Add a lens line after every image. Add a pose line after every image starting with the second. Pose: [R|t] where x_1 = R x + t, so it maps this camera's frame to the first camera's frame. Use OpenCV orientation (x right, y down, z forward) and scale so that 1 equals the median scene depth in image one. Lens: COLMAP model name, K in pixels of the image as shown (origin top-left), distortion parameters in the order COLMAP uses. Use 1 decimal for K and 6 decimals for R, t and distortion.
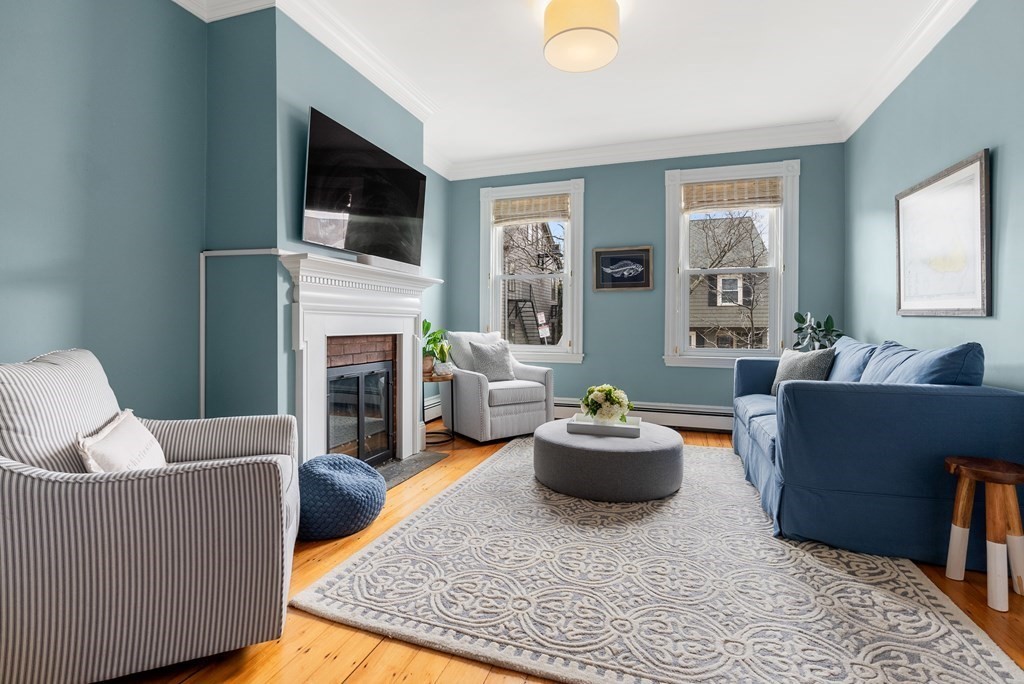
lens RADIAL K [[470.5, 0, 512.0], [0, 470.5, 342.0], [0, 0, 1]] dist [-0.012826, -0.000093]
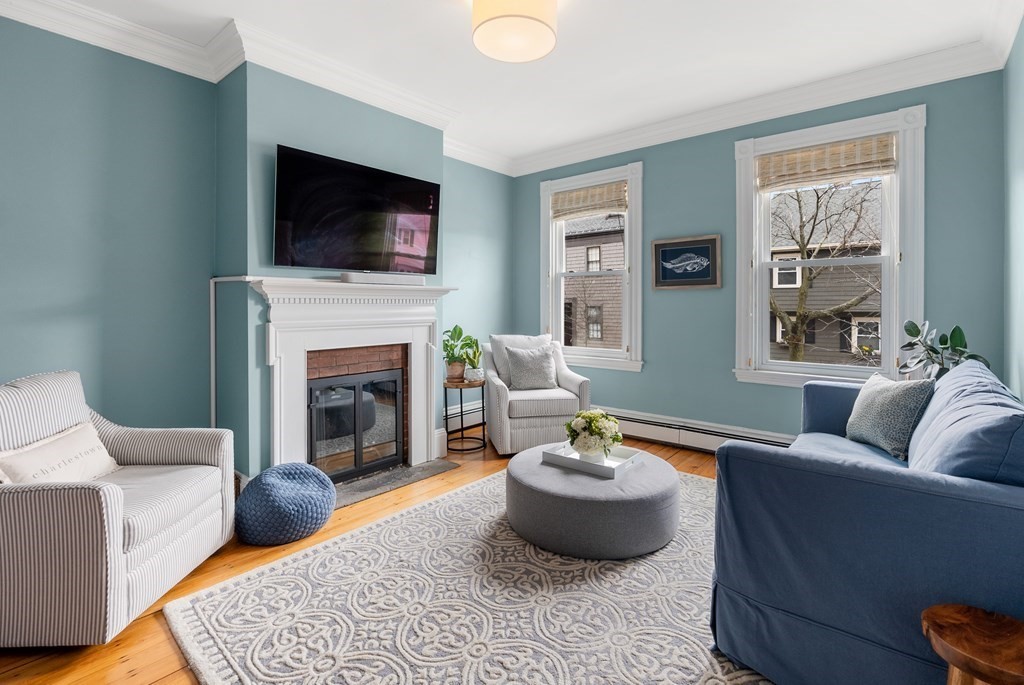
lens RADIAL K [[476.9, 0, 513.1], [0, 476.9, 319.6], [0, 0, 1]] dist [-0.010158, 0.000263]
pose [[0.931132, 0.004703, -0.364652, 0.354737], [-0.006940, 0.999964, -0.004824, -0.065337], [0.364617, 0.007023, 0.931131, 0.121887]]
